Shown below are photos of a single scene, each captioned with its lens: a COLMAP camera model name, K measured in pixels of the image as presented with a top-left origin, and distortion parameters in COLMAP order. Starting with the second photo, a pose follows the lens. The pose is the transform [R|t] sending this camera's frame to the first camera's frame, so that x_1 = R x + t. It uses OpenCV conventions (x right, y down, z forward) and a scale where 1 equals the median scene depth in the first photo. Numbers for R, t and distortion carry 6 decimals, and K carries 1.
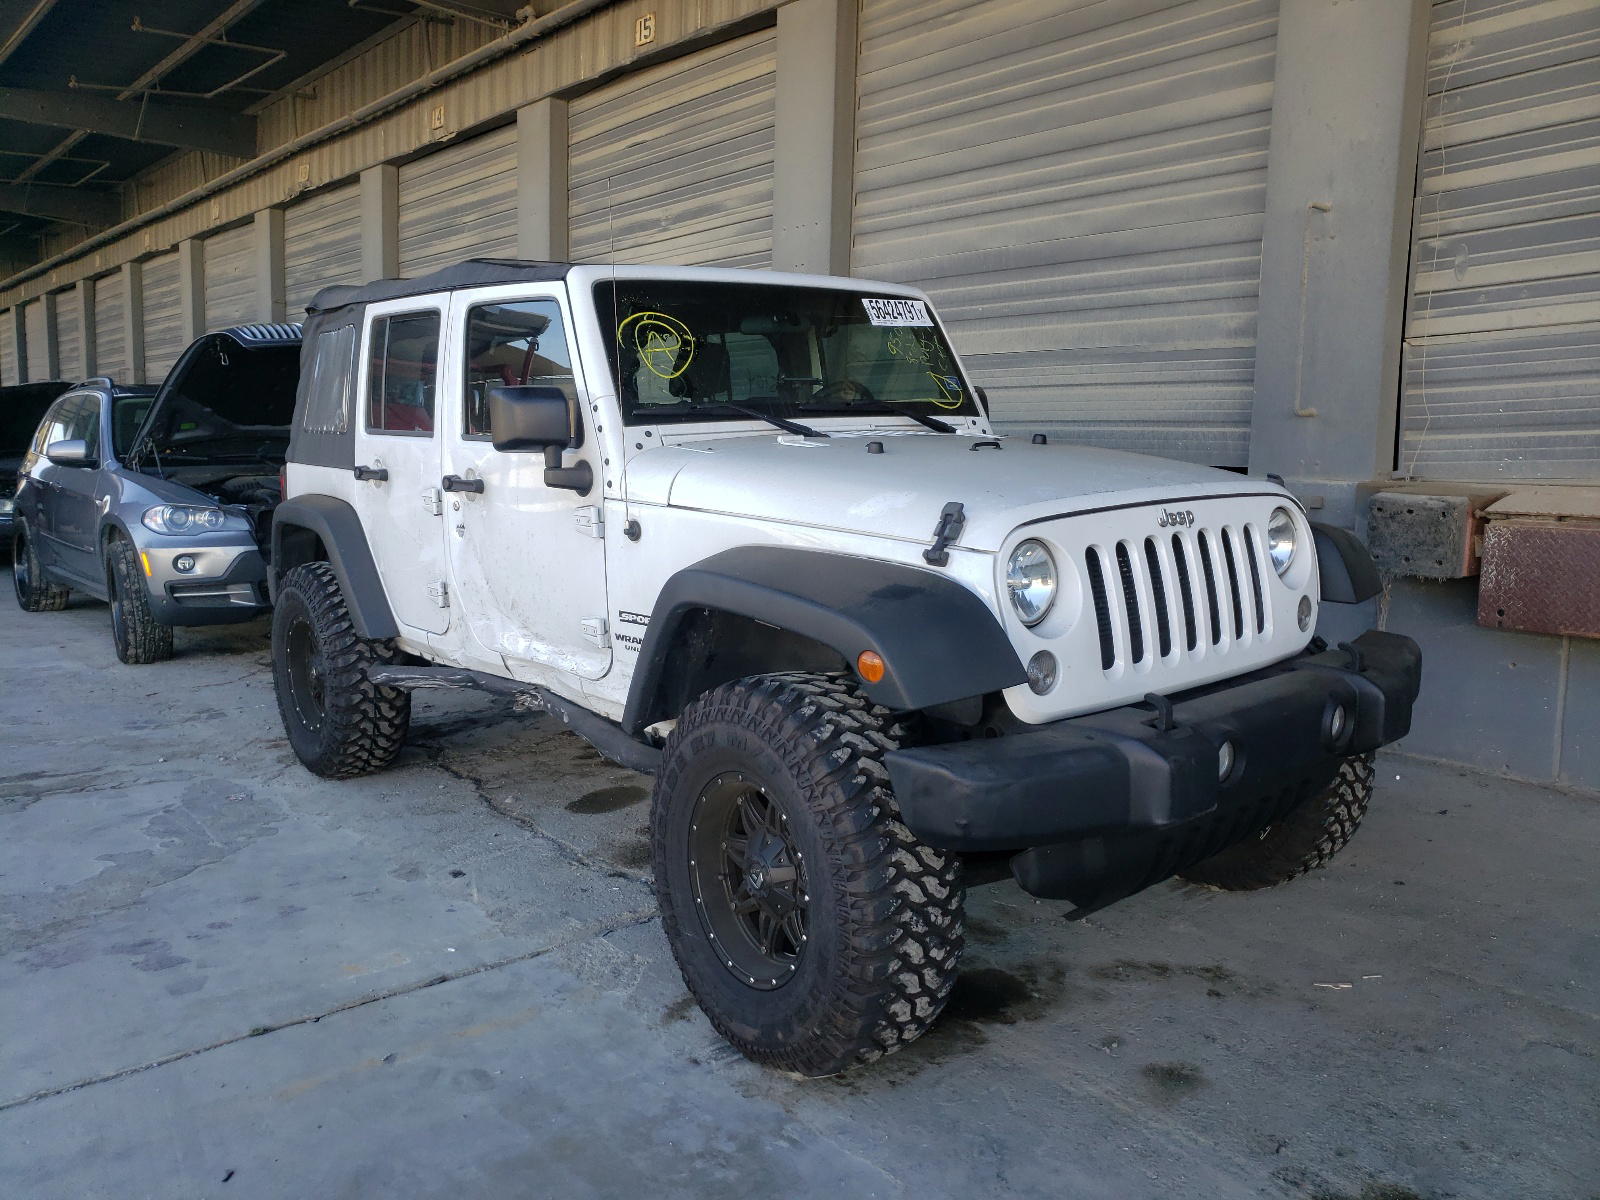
lens RADIAL K [[1234.9, 0, 800.0], [0, 1234.9, 600.0], [0, 0, 1]] dist [0.028914, -0.014373]
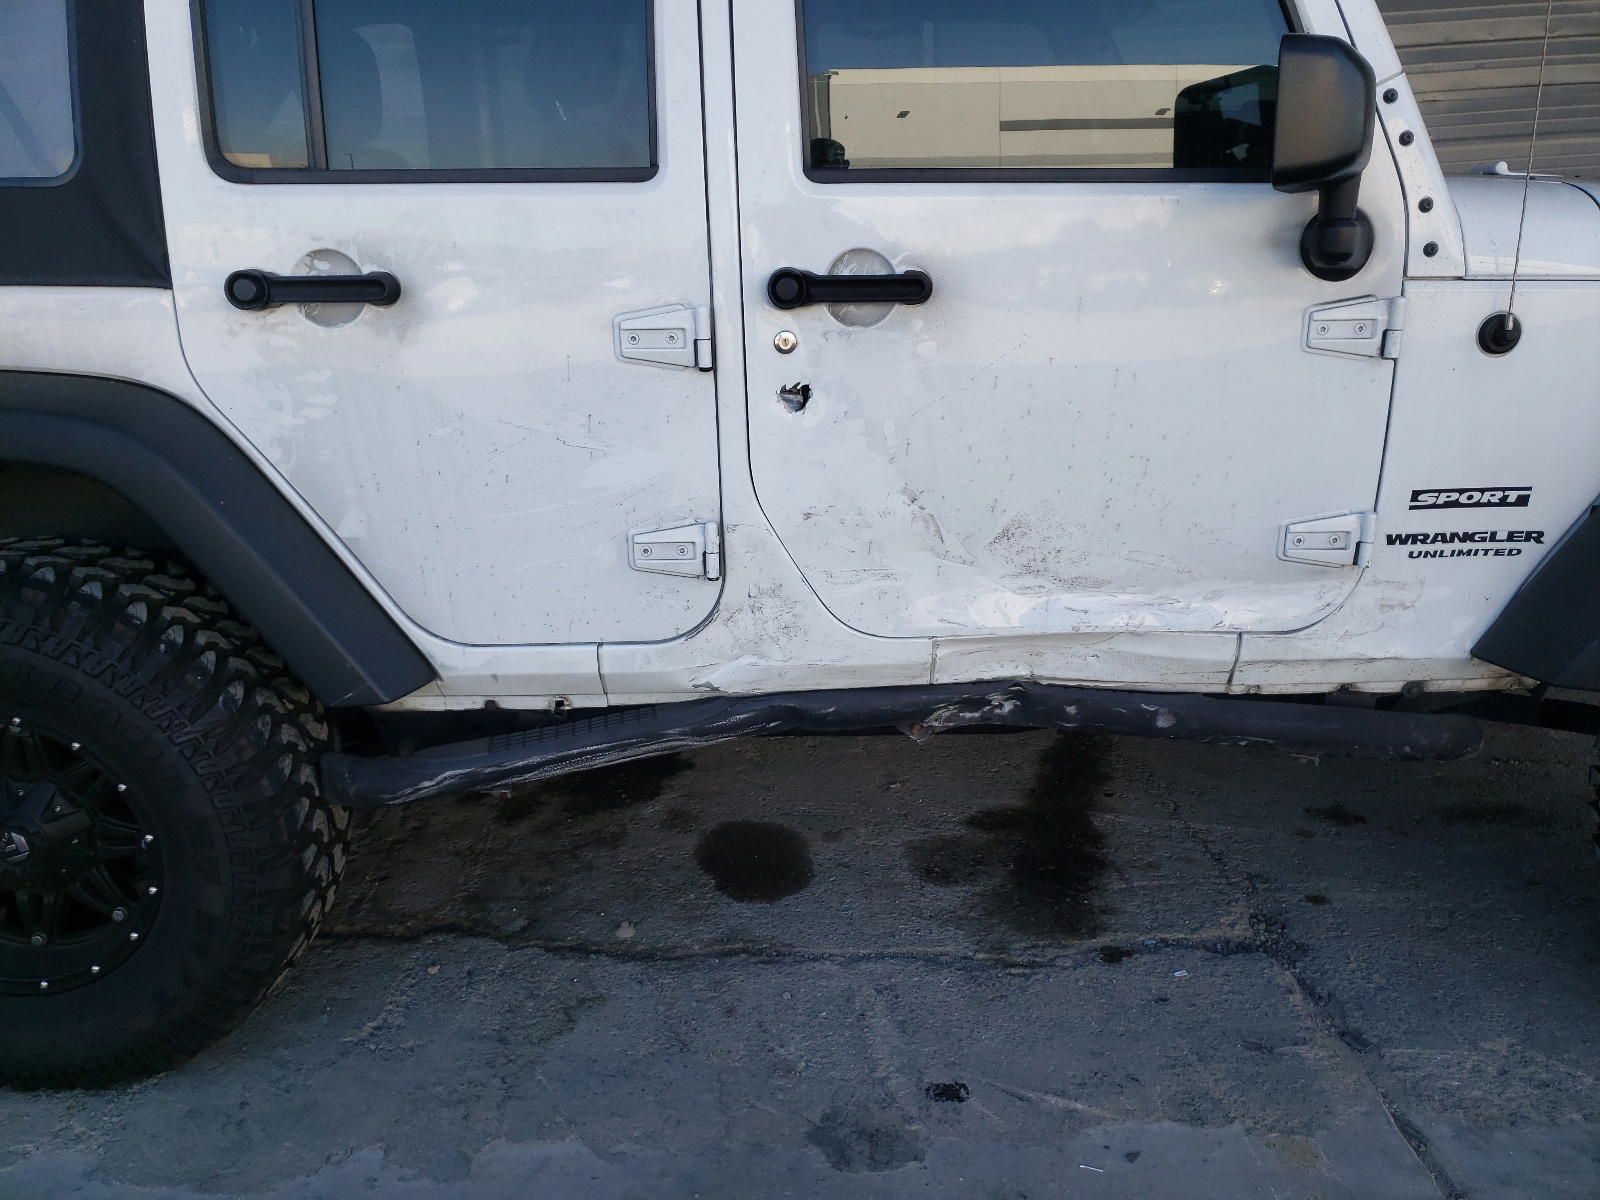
lens RADIAL K [[1234.9, 0, 800.0], [0, 1234.9, 600.0], [0, 0, 1]] dist [0.028914, -0.014373]
pose [[0.642493, -0.224730, 0.732598, -0.618410], [0.127900, 0.974069, 0.186633, -0.068223], [-0.755543, -0.026211, 0.654575, 0.710971]]
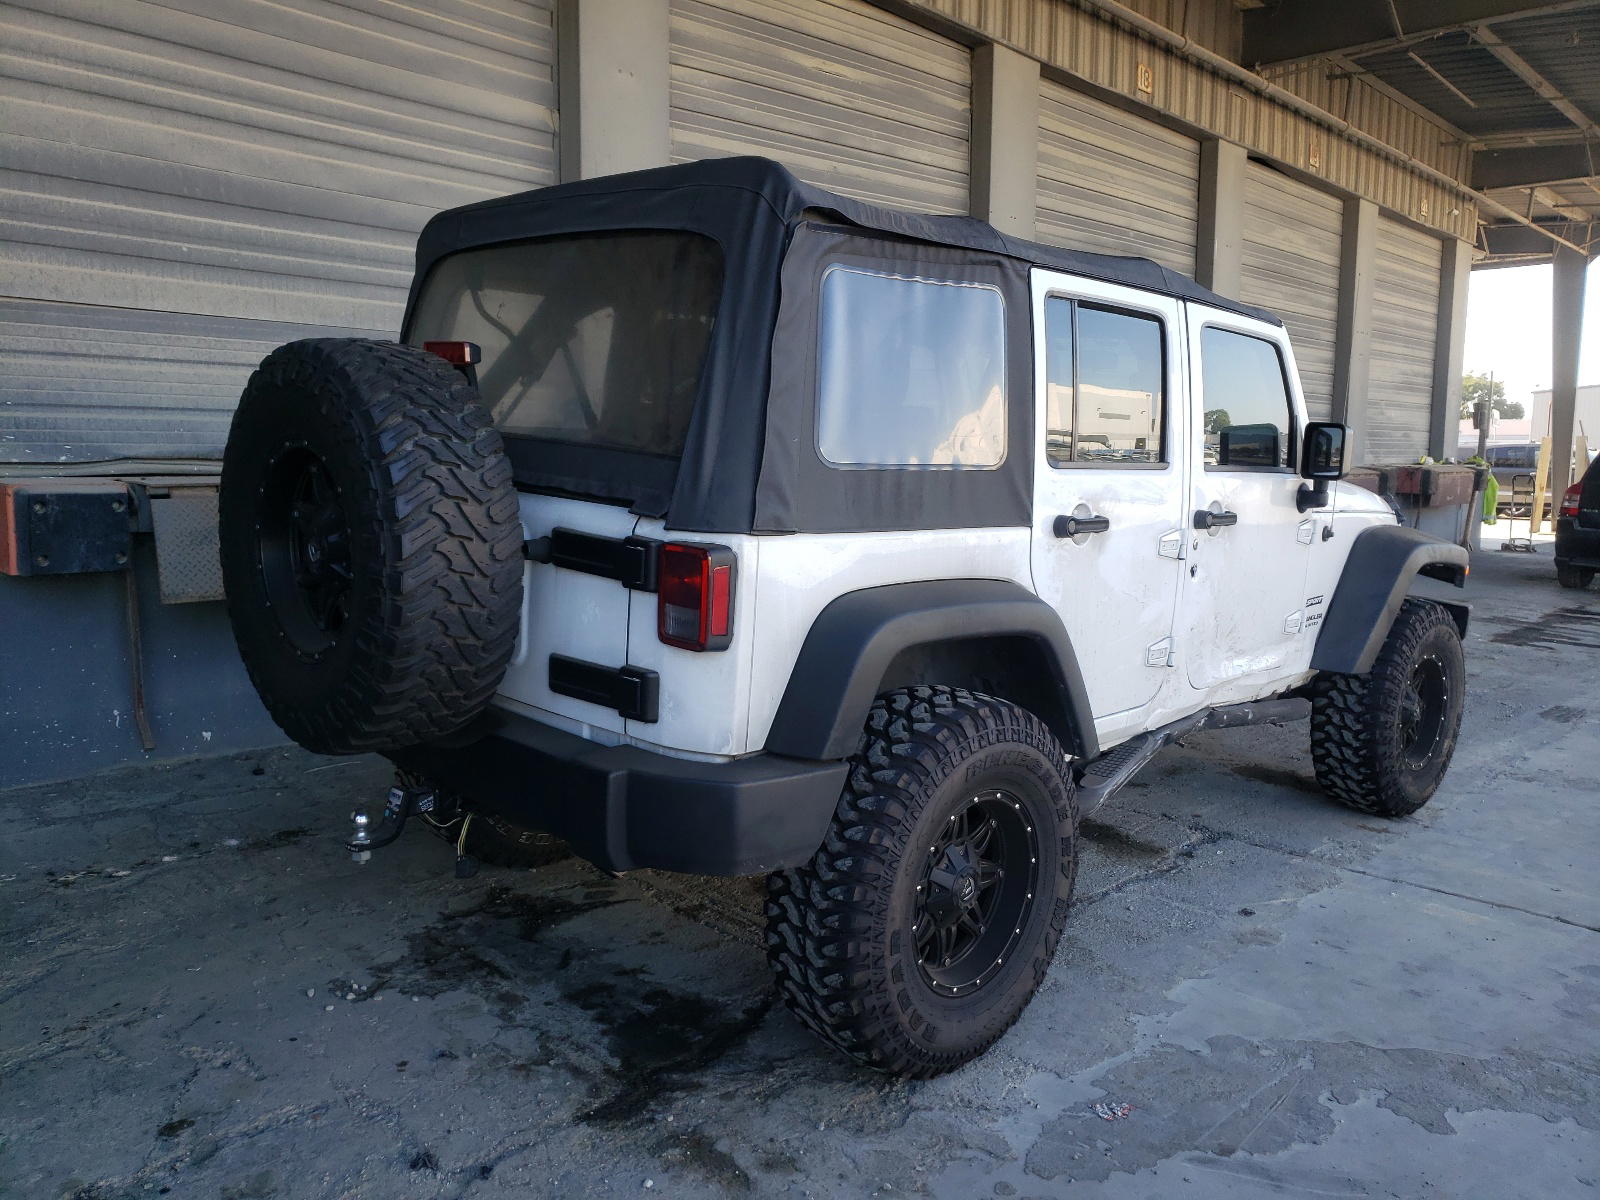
lens RADIAL K [[1234.9, 0, 800.0], [0, 1234.9, 600.0], [0, 0, 1]] dist [0.028914, -0.014373]
pose [[-0.107404, -0.141895, 0.984038, -1.144132], [0.113276, 0.981571, 0.153903, -0.208421], [-0.987741, 0.127997, -0.089351, 1.374459]]
